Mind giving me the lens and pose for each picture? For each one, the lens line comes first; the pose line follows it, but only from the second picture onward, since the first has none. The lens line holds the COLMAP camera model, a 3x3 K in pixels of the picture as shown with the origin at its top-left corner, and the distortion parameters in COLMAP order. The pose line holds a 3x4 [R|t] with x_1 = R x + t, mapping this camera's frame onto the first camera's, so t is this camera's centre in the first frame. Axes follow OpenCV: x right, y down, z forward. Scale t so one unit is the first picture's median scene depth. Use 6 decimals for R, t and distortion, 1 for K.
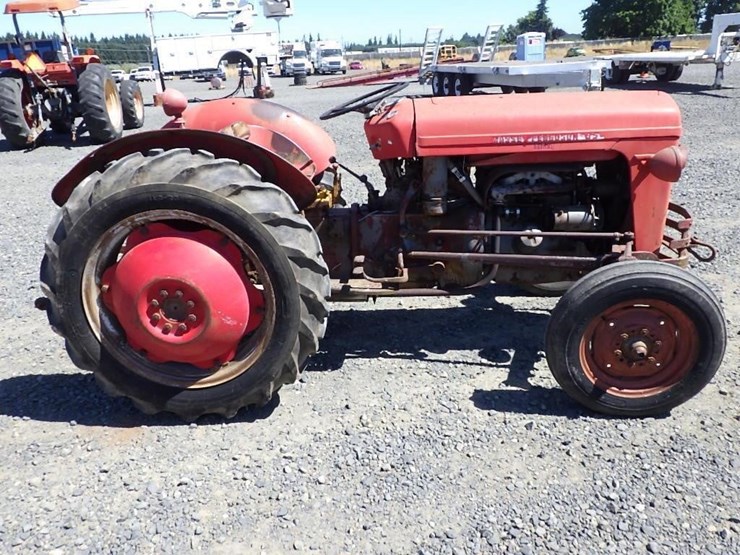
lens RADIAL K [[603.7, 0, 360.0], [0, 603.7, 275.9], [0, 0, 1]] dist [0.002243, -0.008119]
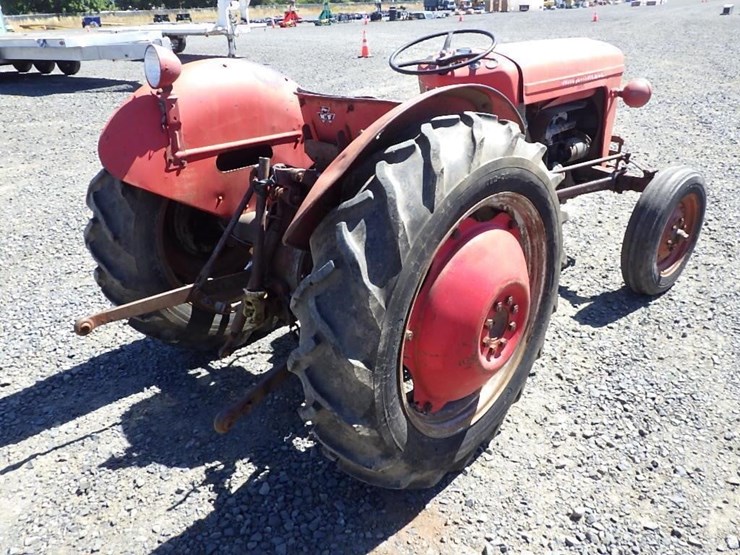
lens RADIAL K [[603.7, 0, 360.0], [0, 603.7, 275.9], [0, 0, 1]] dist [0.002243, -0.008119]
pose [[0.650628, -0.280469, 0.705706, -0.161480], [0.257438, 0.955731, 0.142490, -0.026695], [-0.714429, 0.088968, 0.694029, 0.101013]]
